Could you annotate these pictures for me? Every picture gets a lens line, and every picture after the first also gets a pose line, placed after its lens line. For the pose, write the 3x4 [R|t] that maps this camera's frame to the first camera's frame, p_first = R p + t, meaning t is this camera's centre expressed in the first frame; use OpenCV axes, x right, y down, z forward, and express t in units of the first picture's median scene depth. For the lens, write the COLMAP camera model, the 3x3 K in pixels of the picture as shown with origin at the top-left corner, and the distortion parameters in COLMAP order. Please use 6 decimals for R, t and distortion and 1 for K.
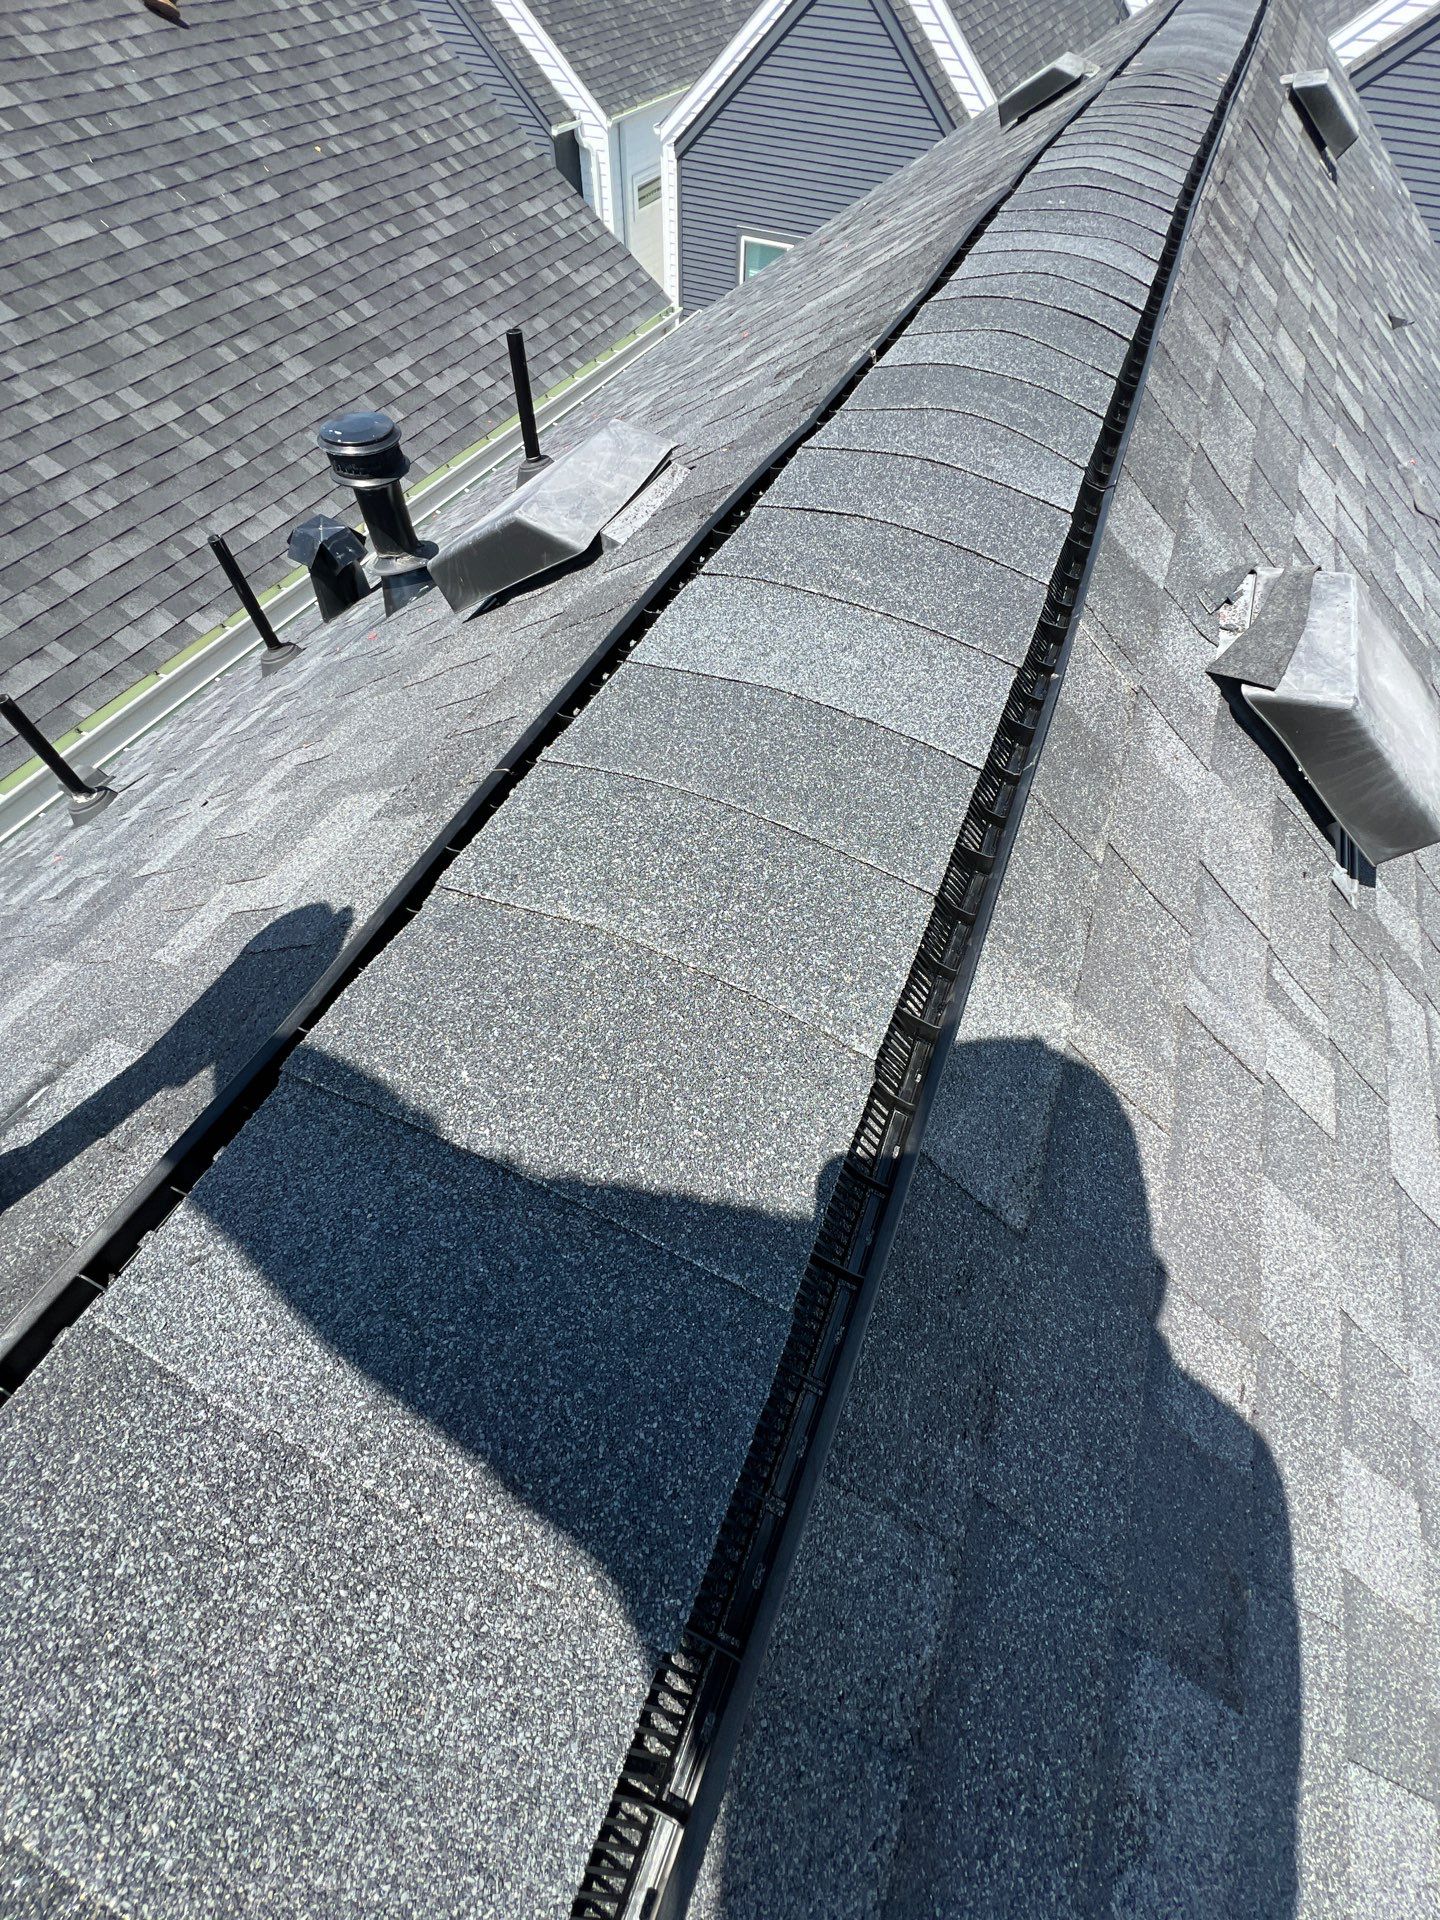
lens RADIAL K [[769.0, 0, 723.0], [0, 769.0, 957.9], [0, 0, 1]] dist [-0.001015, -0.000540]
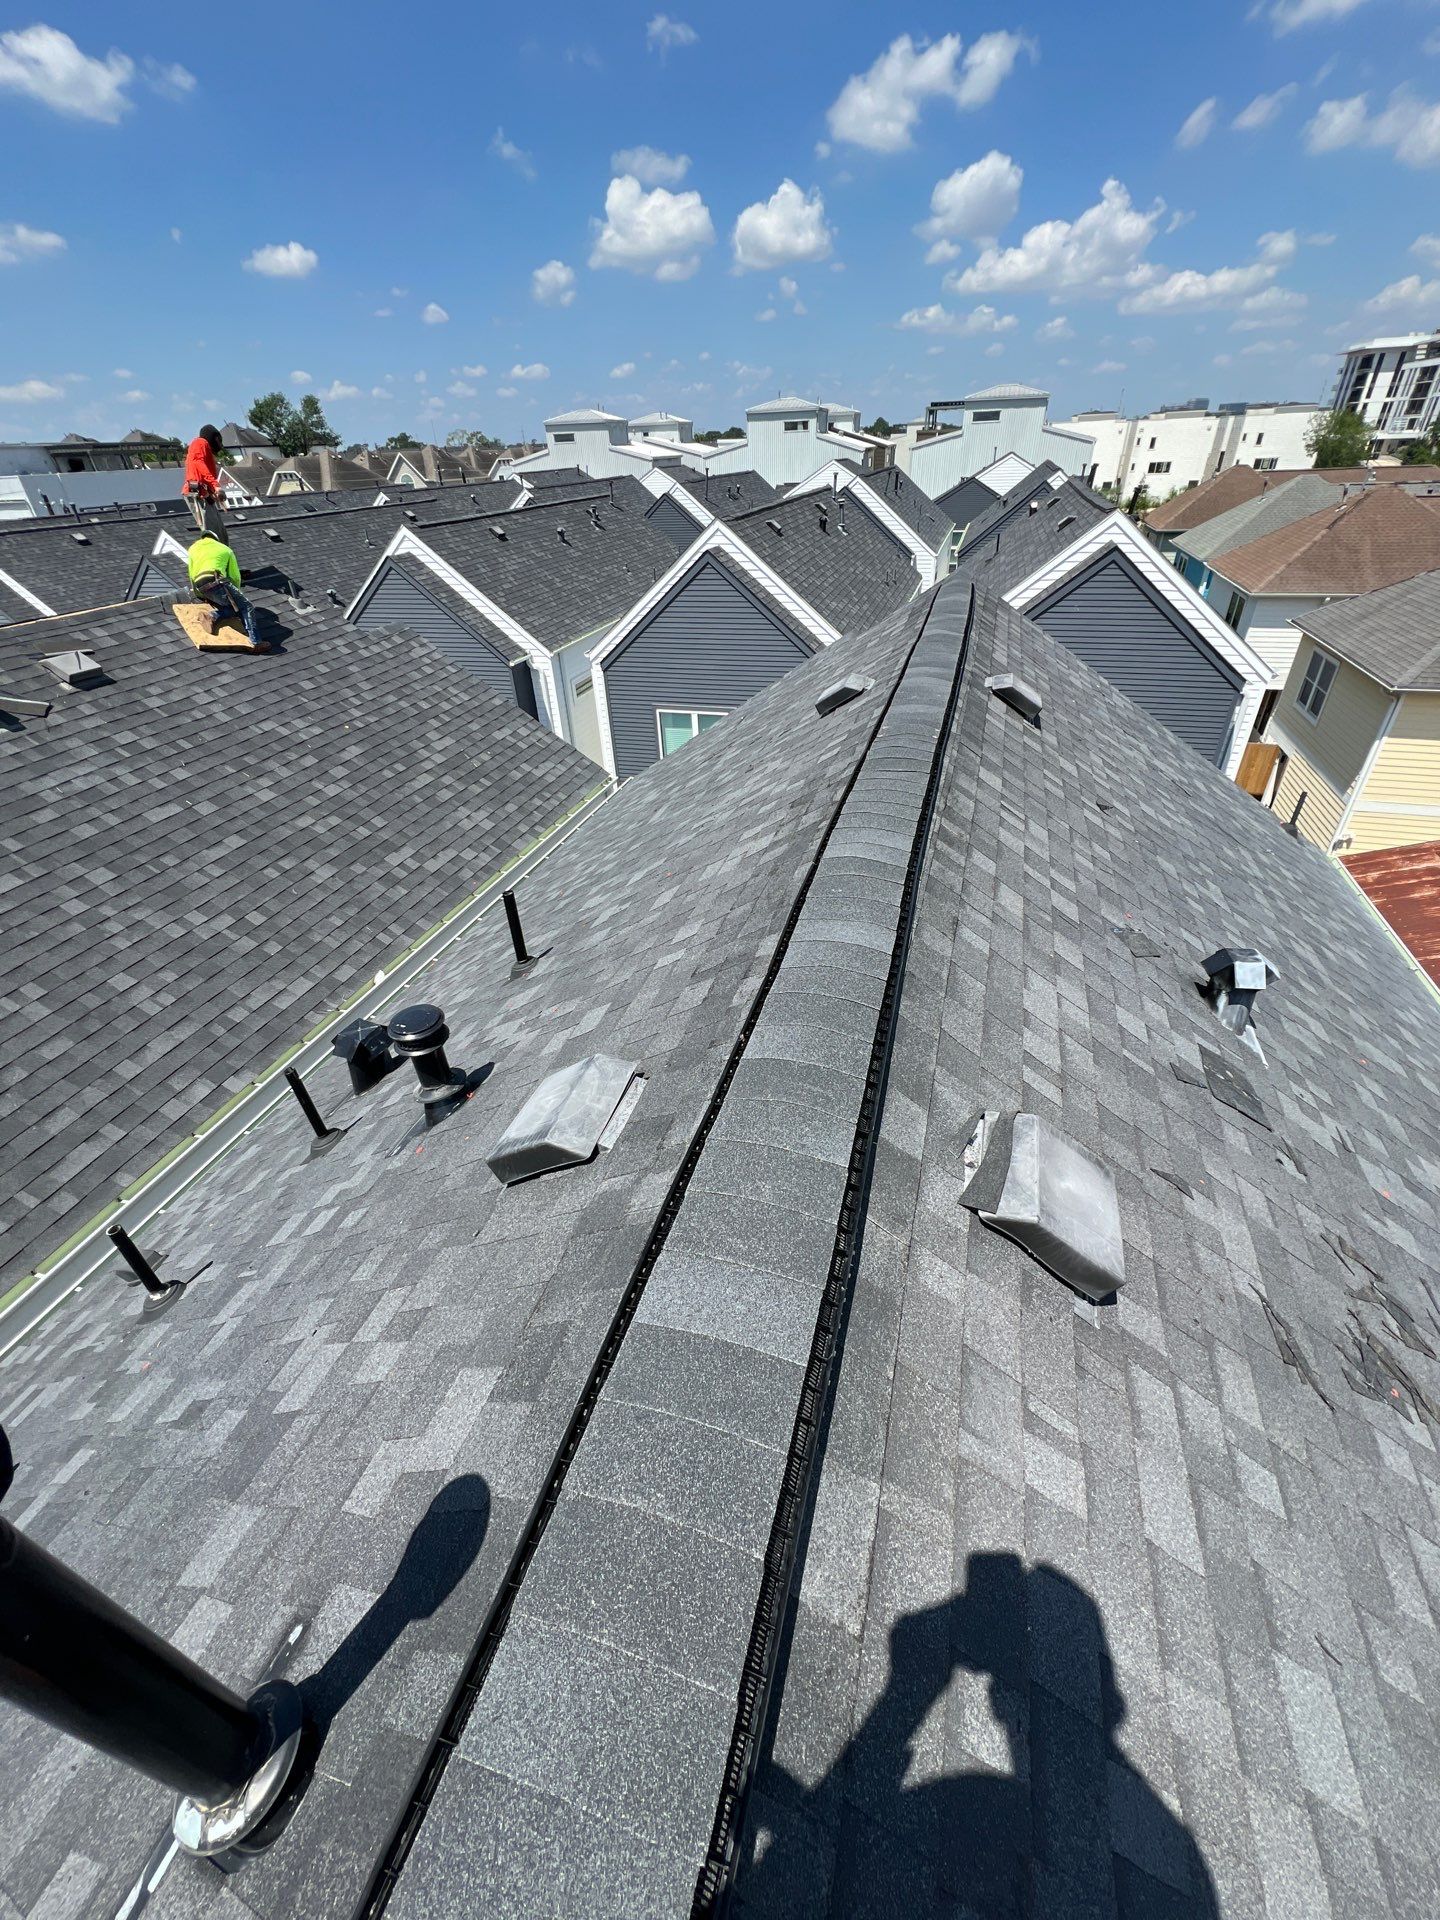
lens RADIAL K [[770.2, 0, 723.8], [0, 770.2, 957.5], [0, 0, 1]] dist [-0.003904, 0.001128]
pose [[0.990163, -0.126437, 0.059928, 0.012329], [0.139778, 0.913138, -0.382937, -0.048237], [-0.006305, 0.387547, 0.921829, -0.135499]]
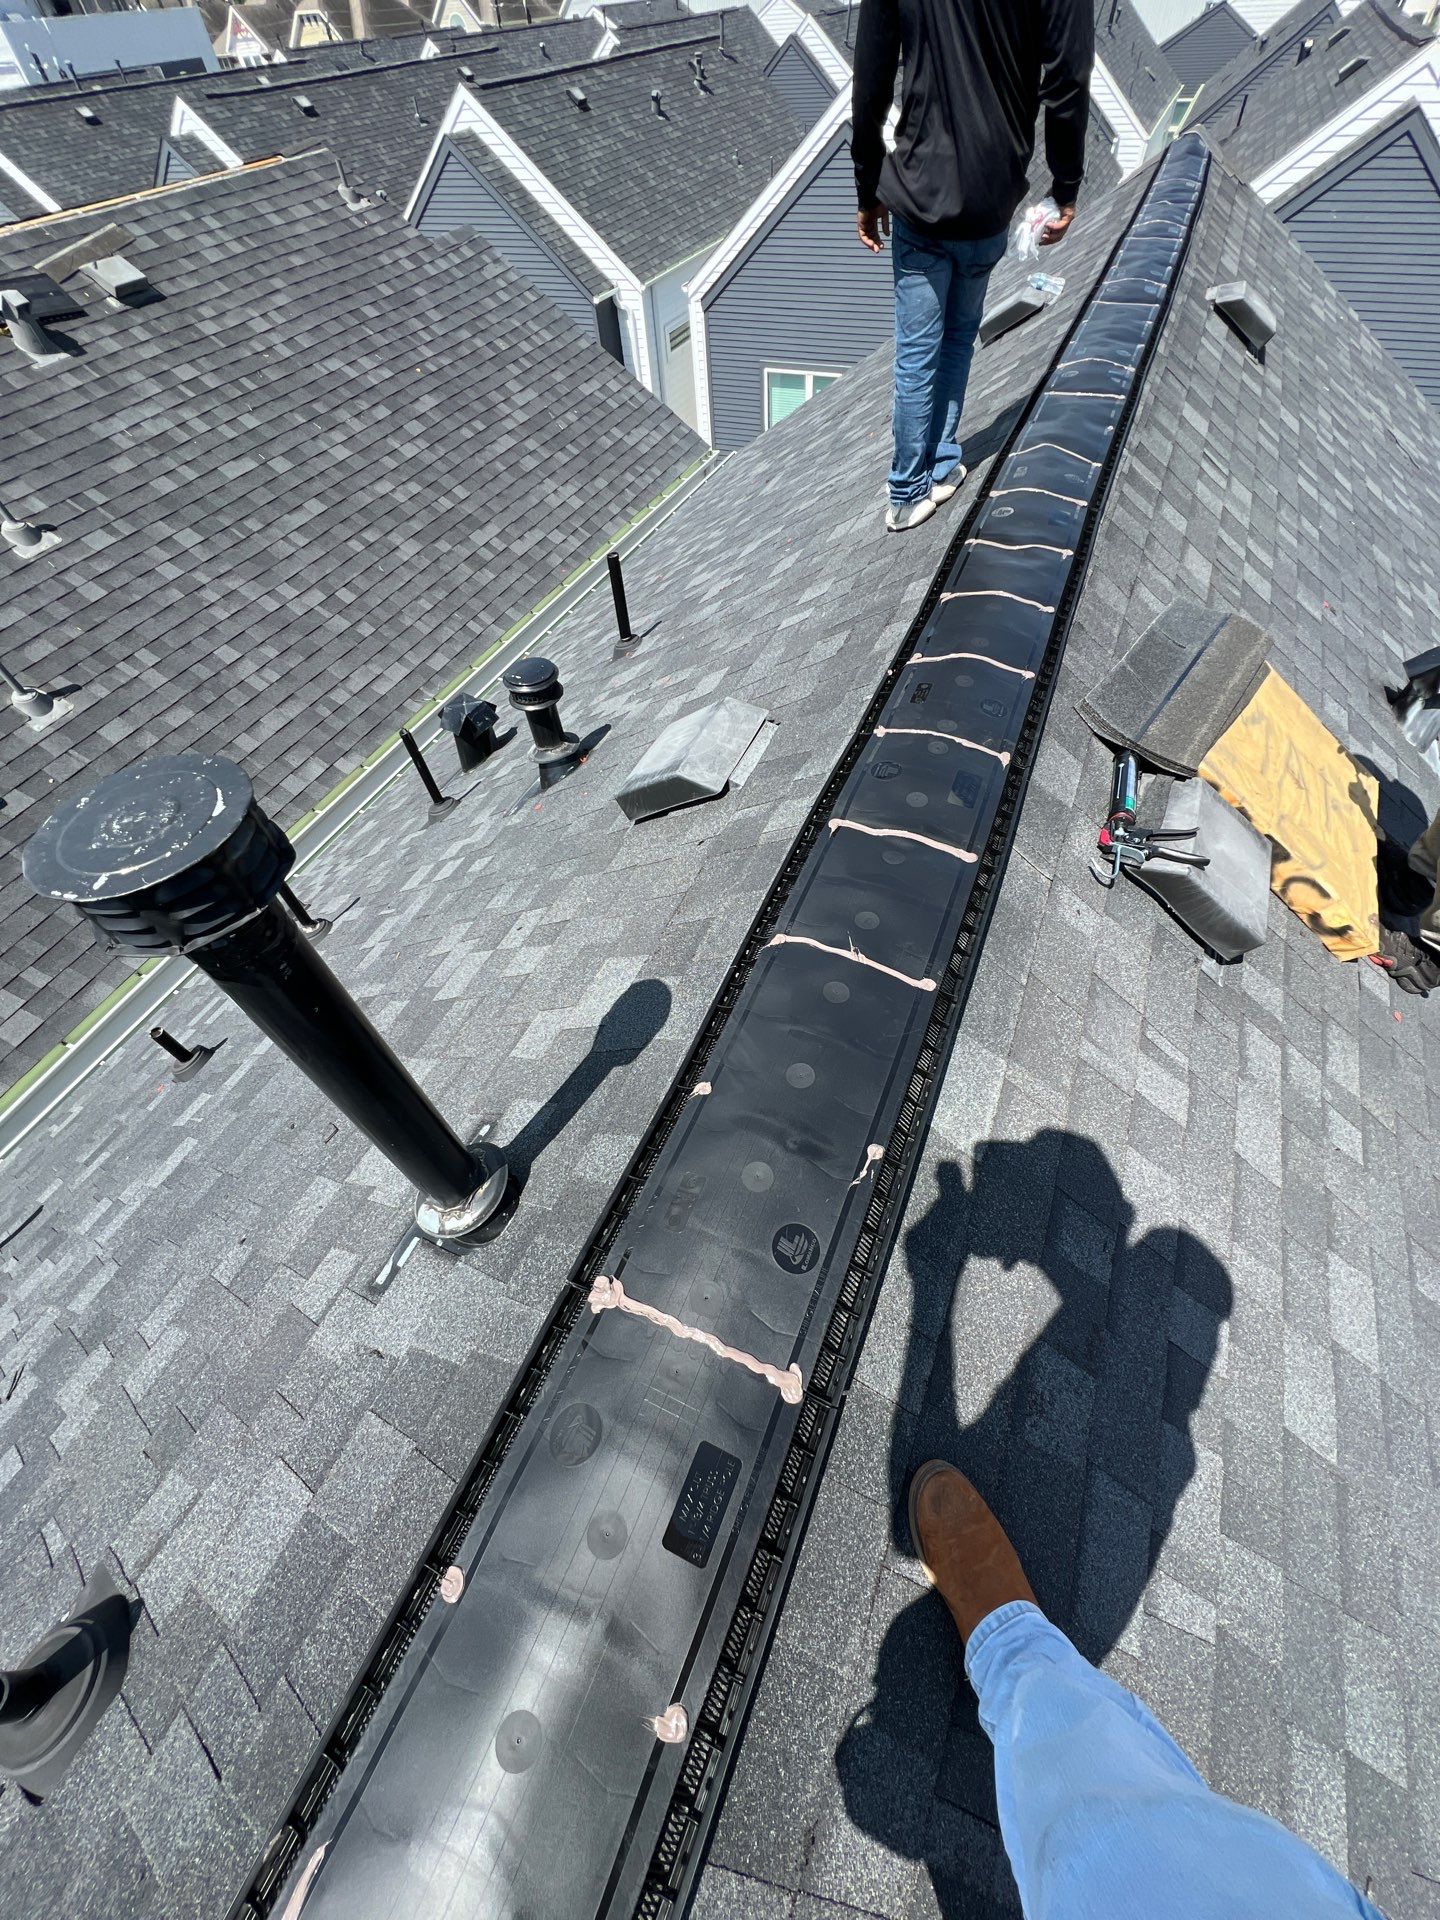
lens RADIAL K [[769.3, 0, 723.3], [0, 769.3, 957.3], [0, 0, 1]] dist [-0.002521, 0.000376]
pose [[0.996193, -0.055137, -0.067529, -0.015860], [0.049976, 0.995865, -0.075866, -0.010159], [0.071432, 0.072202, 0.994829, -0.119019]]
